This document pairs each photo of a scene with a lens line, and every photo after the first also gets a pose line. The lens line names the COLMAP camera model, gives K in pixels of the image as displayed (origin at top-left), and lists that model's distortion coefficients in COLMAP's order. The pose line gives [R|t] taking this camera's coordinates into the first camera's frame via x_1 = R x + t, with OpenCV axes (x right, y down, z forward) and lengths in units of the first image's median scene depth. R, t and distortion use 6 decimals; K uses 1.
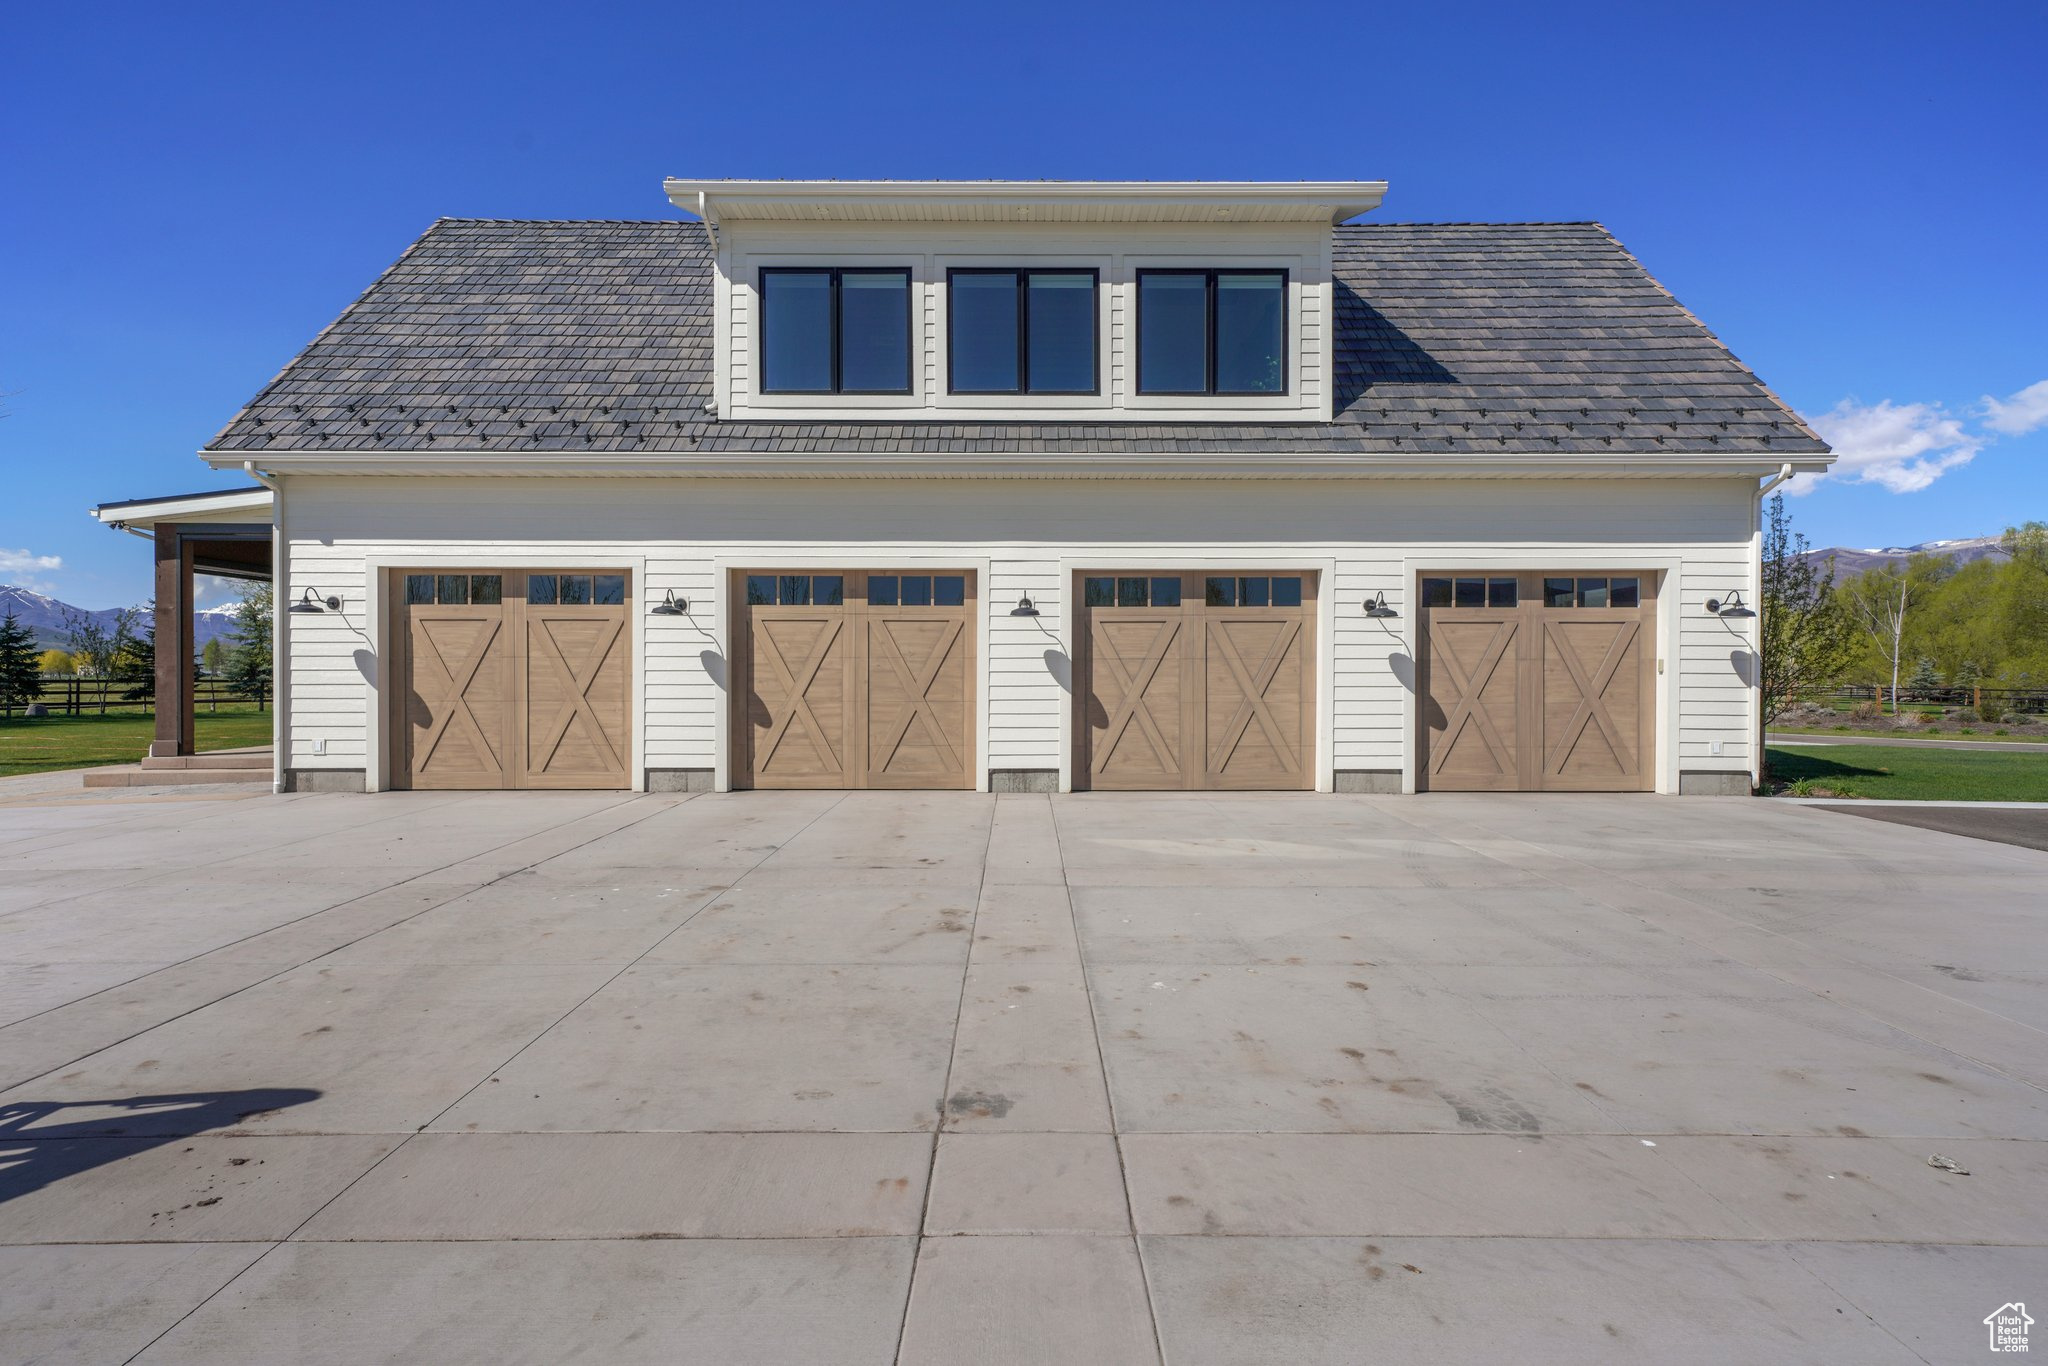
lens RADIAL K [[874.6, 0, 1022.7], [0, 874.6, 689.8], [0, 0, 1]] dist [0.007562, -0.000096]
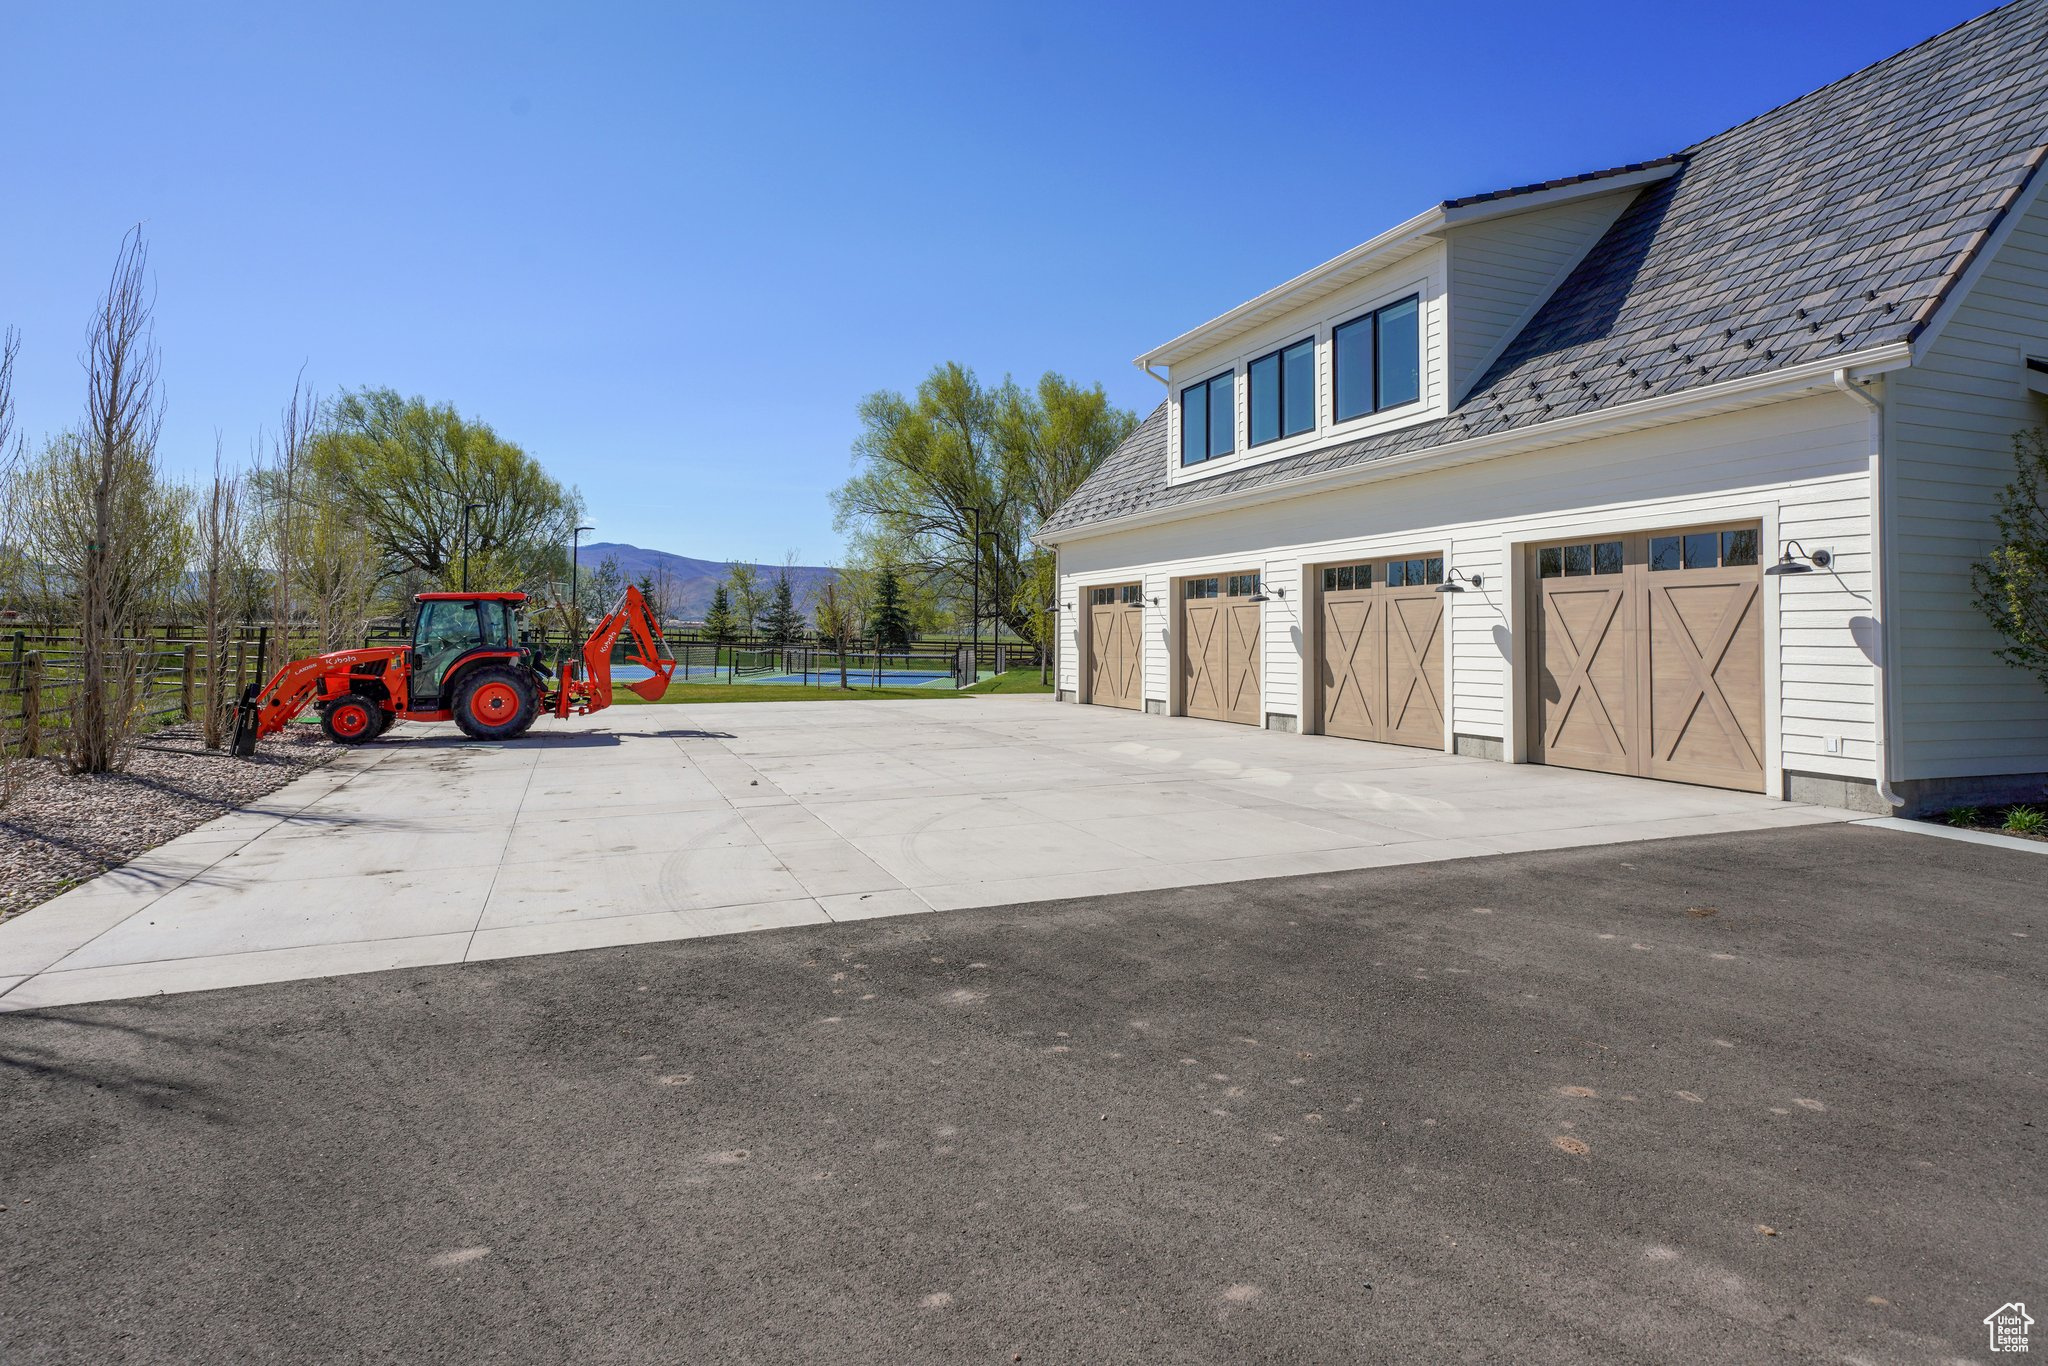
lens RADIAL K [[1048.9, 0, 1027.1], [0, 1048.9, 667.1], [0, 0, 1]] dist [0.002603, 0.000790]
pose [[0.386322, 0.024758, -0.922032, 1.161381], [-0.026529, 0.999524, 0.015723, 0.002713], [0.921983, 0.018386, 0.386795, 0.002771]]
